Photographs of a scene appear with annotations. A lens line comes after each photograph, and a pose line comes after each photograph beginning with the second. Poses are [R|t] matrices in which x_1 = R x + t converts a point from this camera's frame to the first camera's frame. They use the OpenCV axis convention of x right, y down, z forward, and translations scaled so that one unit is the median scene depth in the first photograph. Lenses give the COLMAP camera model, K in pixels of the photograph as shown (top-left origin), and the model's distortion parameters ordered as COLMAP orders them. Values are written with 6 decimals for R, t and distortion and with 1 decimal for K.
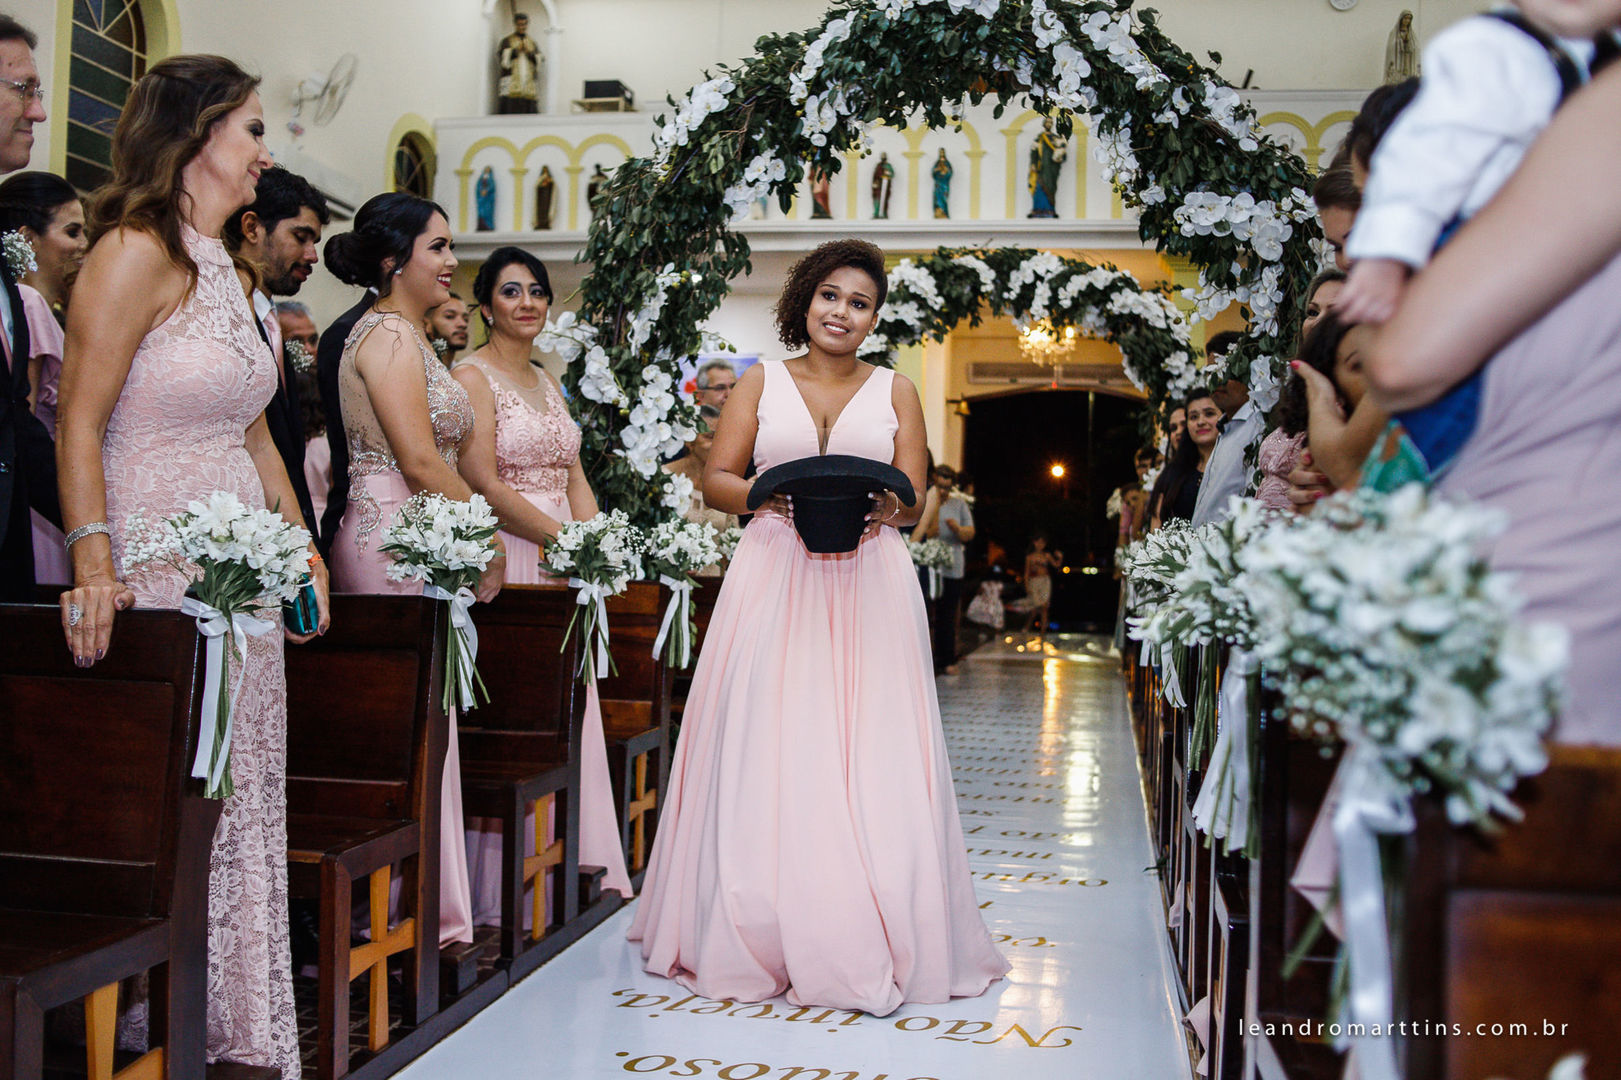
lens RADIAL K [[1627.8, 0, 810.4], [0, 1627.8, 570.9], [0, 0, 1]] dist [-0.073014, 0.008124]
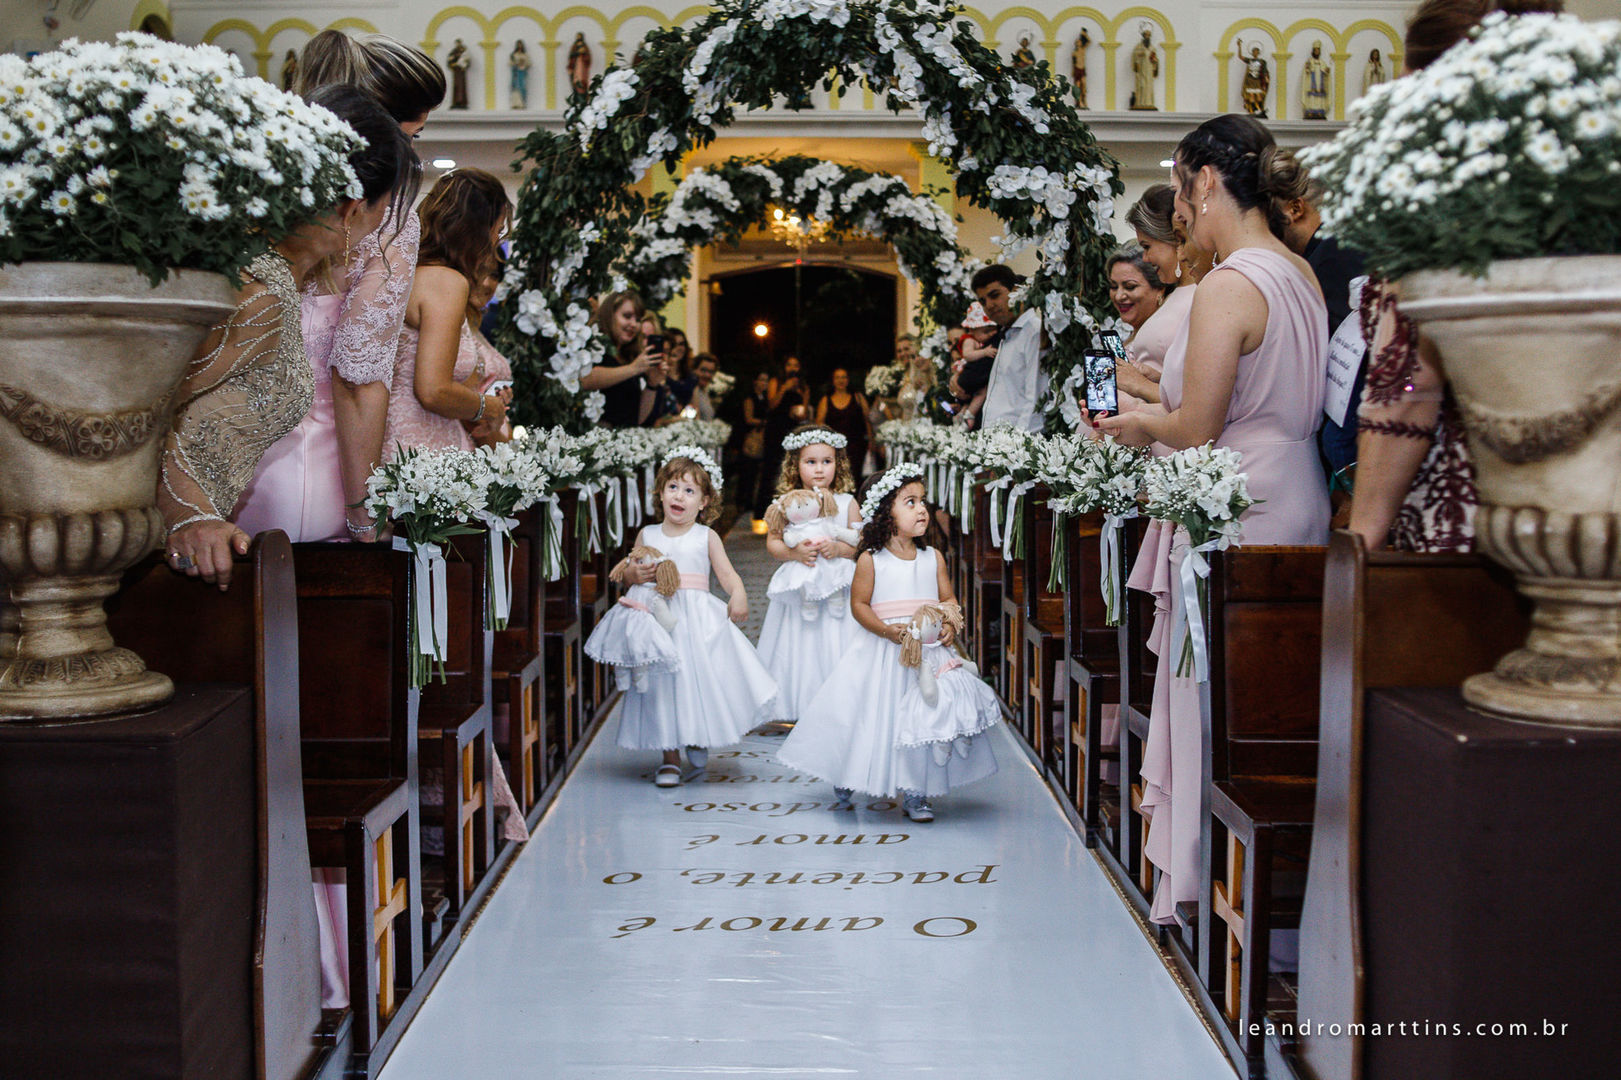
lens RADIAL K [[1818.6, 0, 810.5], [0, 1818.6, 540.0], [0, 0, 1]] dist [-0.088145, 0.038893]
pose [[0.982980, -0.041757, 0.178906, -0.172001], [0.032033, 0.997866, 0.056904, -0.020051], [-0.180900, -0.050204, 0.982219, -0.384514]]
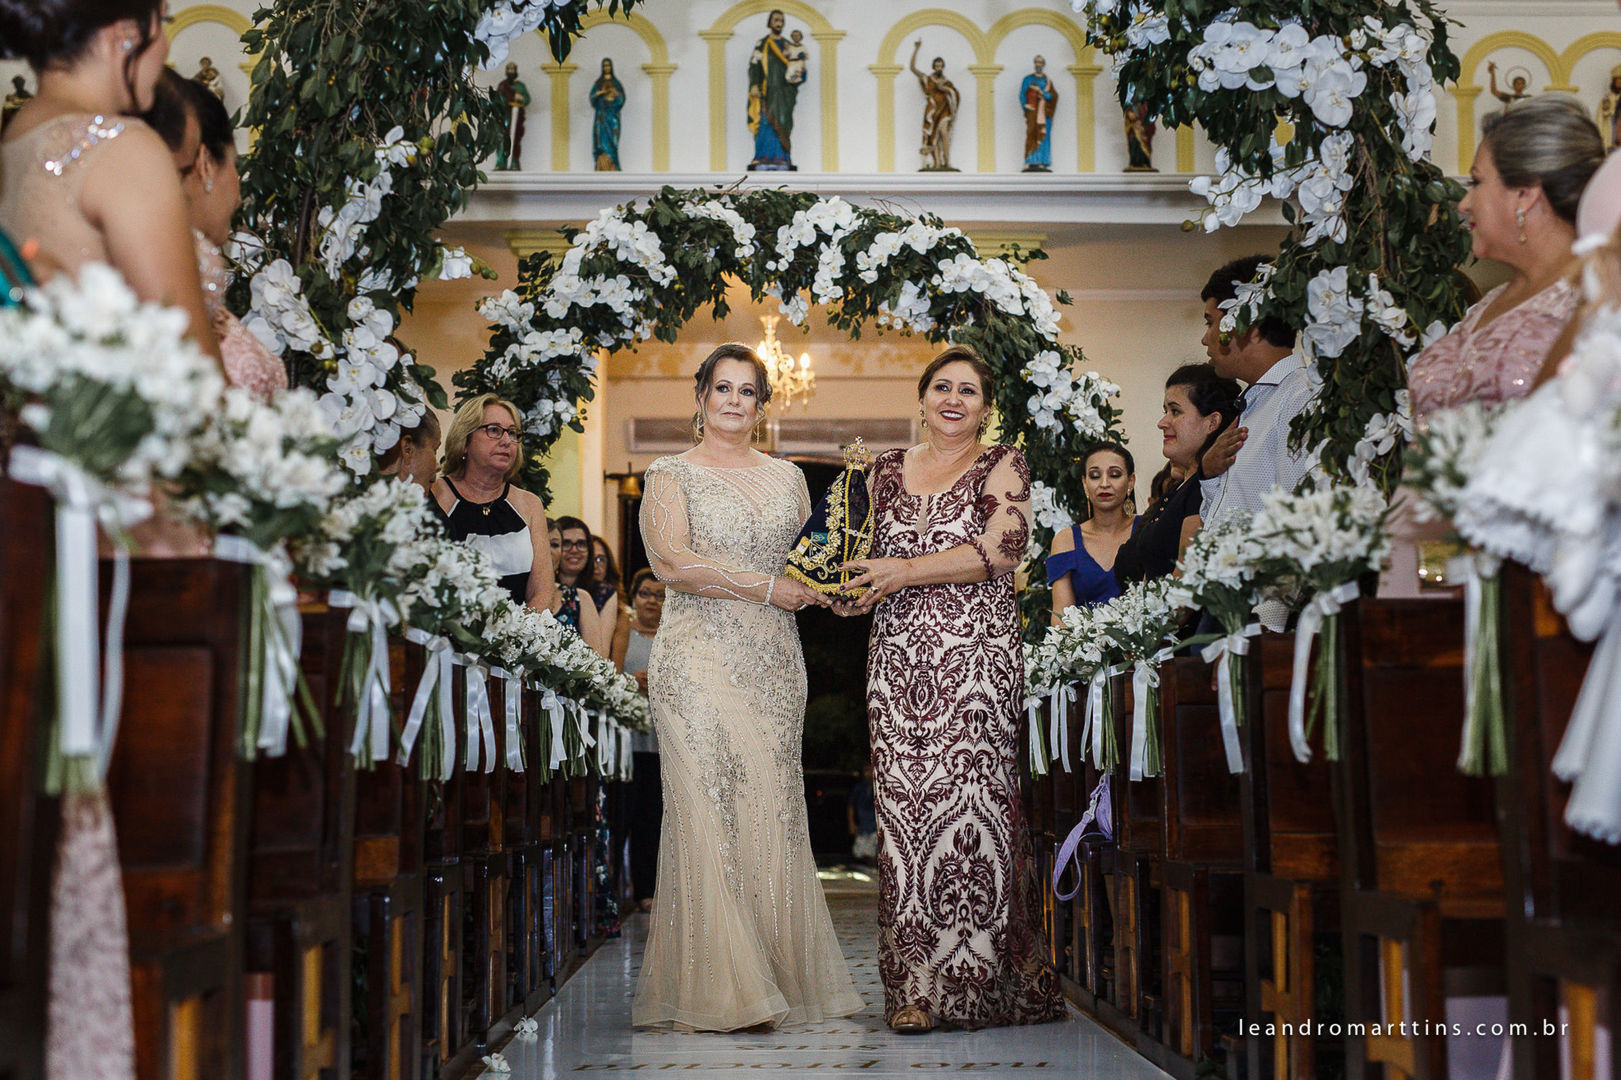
lens RADIAL K [[2714.2, 0, 843.1], [0, 2714.2, 490.5], [0, 0, 1]] dist [-0.010380, 0.057712]
pose [[0.977142, -0.013728, 0.212142, -0.136051], [0.039269, 0.992396, -0.116657, 0.070601], [-0.208927, 0.122321, 0.970251, -0.014538]]
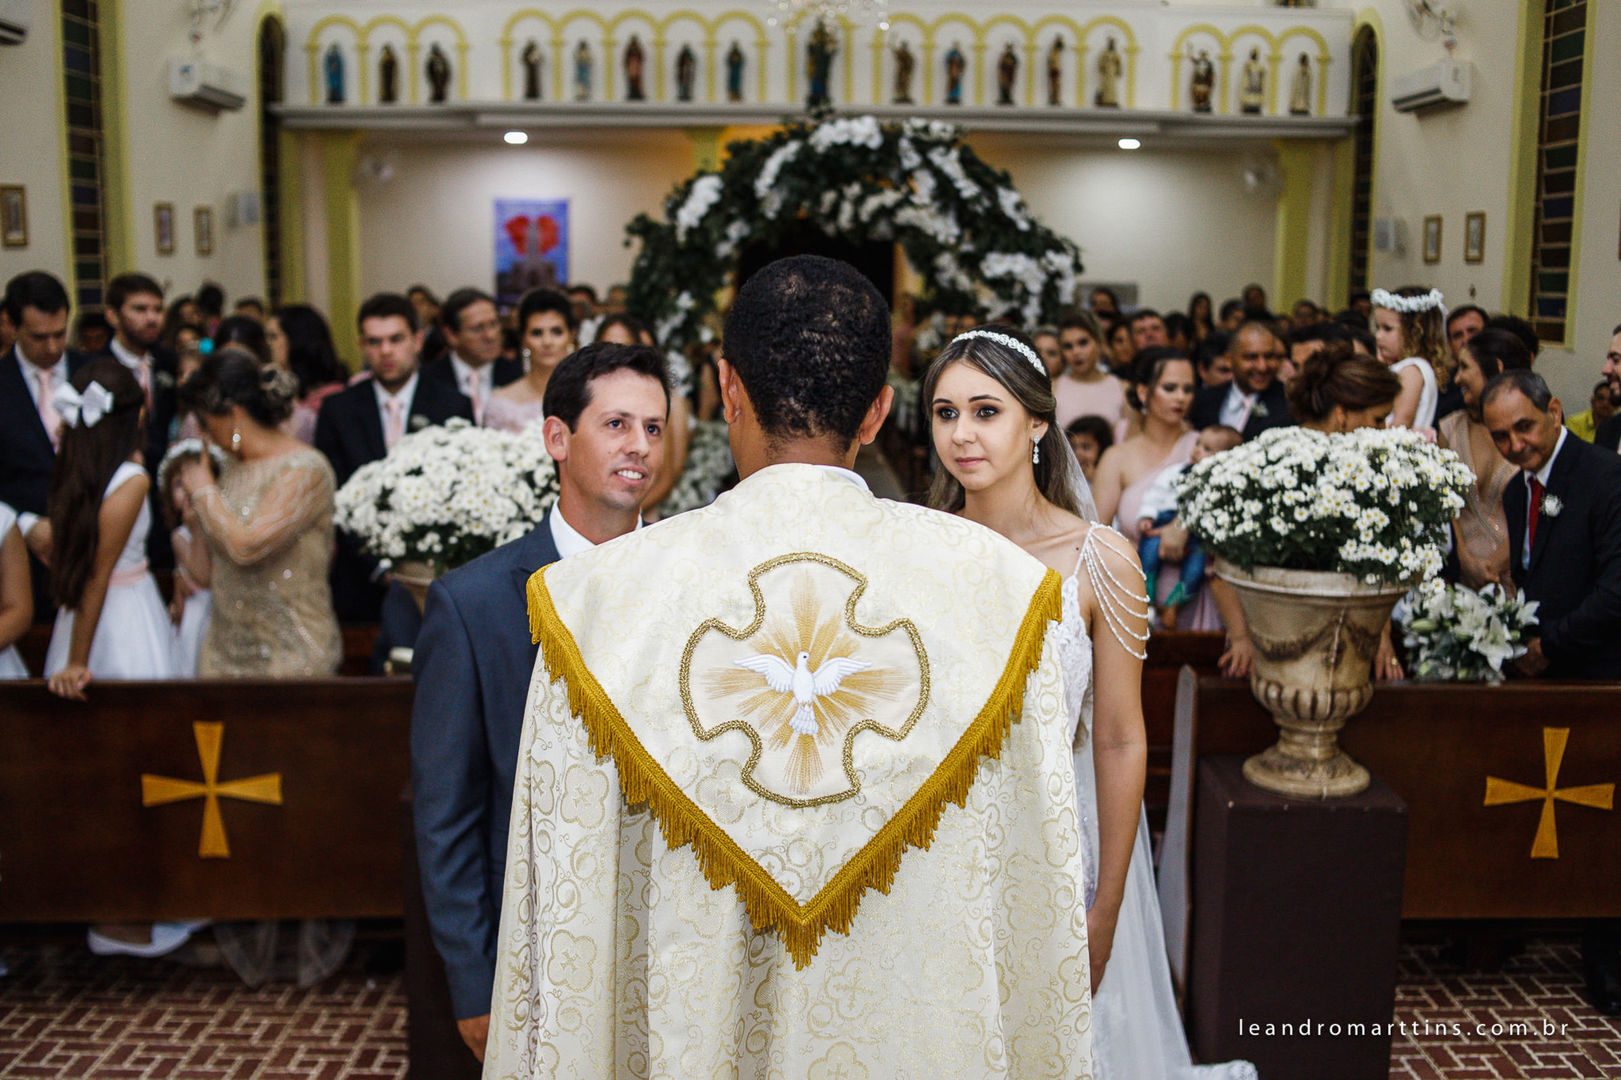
lens RADIAL K [[1659.4, 0, 810.5], [0, 1659.4, 540.0], [0, 0, 1]] dist [-0.071430, -0.005439]
pose [[0.982252, -0.048552, 0.181174, -0.270261], [0.022295, 0.989292, 0.144240, -0.174987], [-0.186237, -0.137641, 0.972816, -0.681144]]
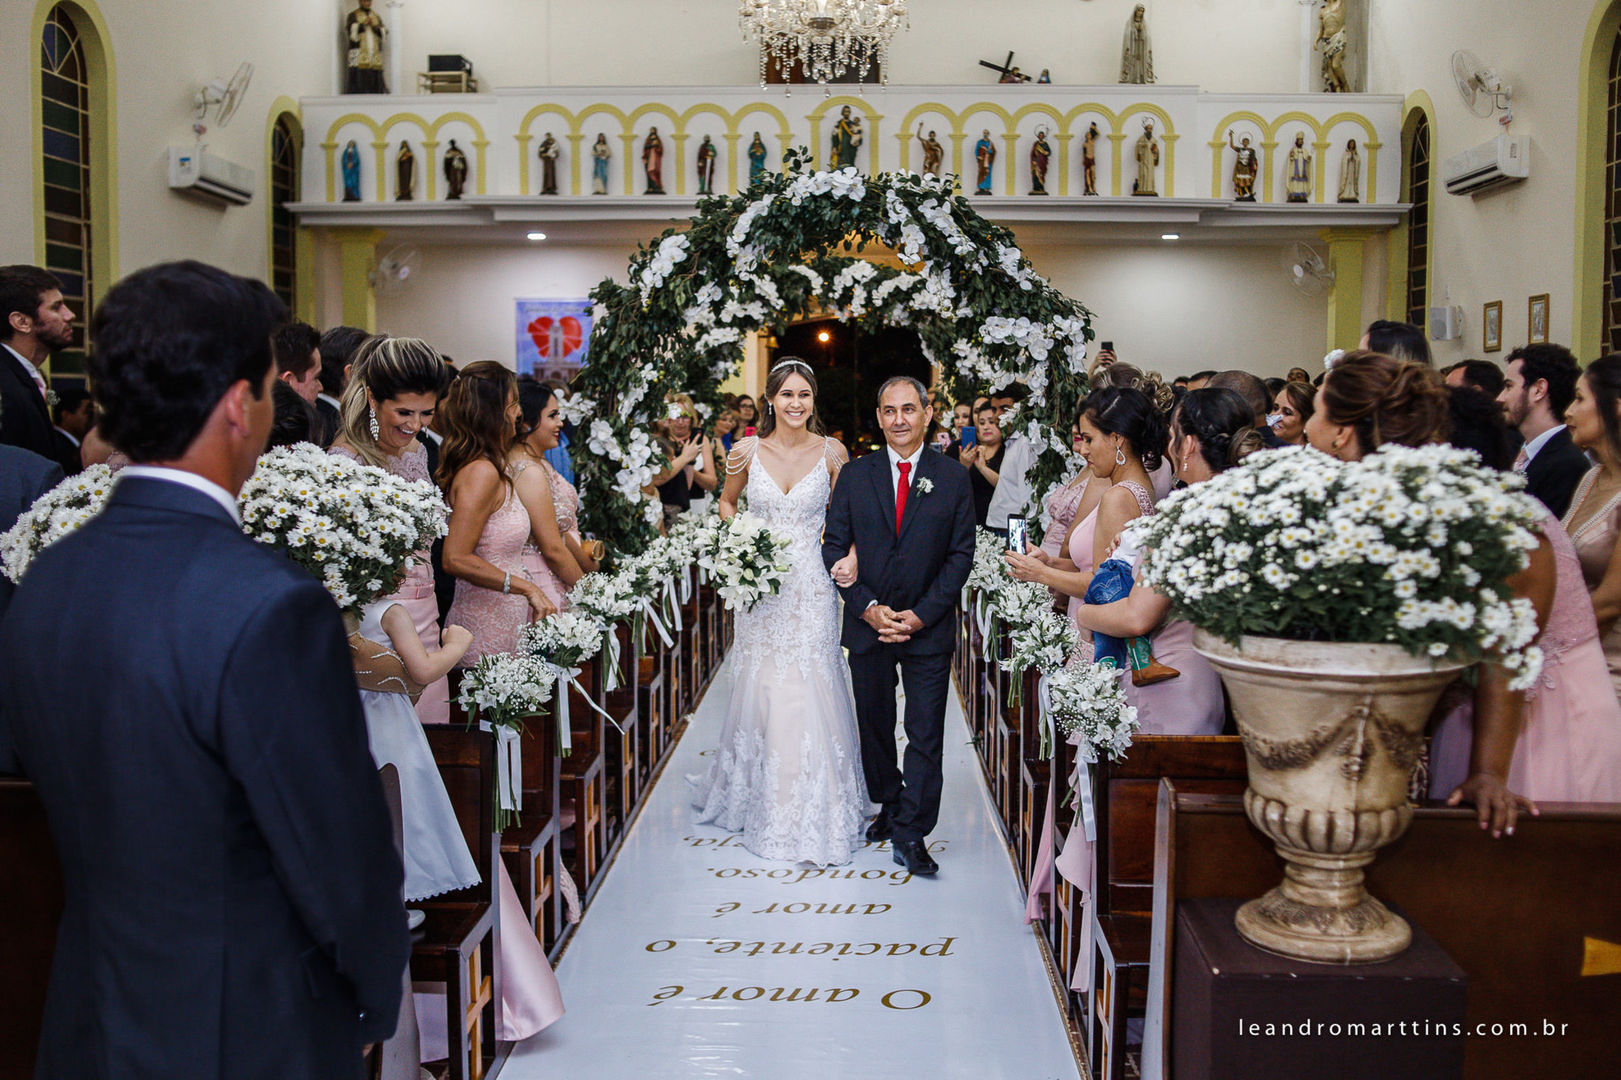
lens RADIAL K [[1627.8, 0, 810.4], [0, 1627.8, 570.9], [0, 0, 1]] dist [-0.073014, 0.008124]
pose [[0.989072, -0.039576, 0.142021, -0.153981], [0.026988, 0.995622, 0.089495, -0.124379], [-0.144941, -0.084684, 0.985810, -0.494523]]
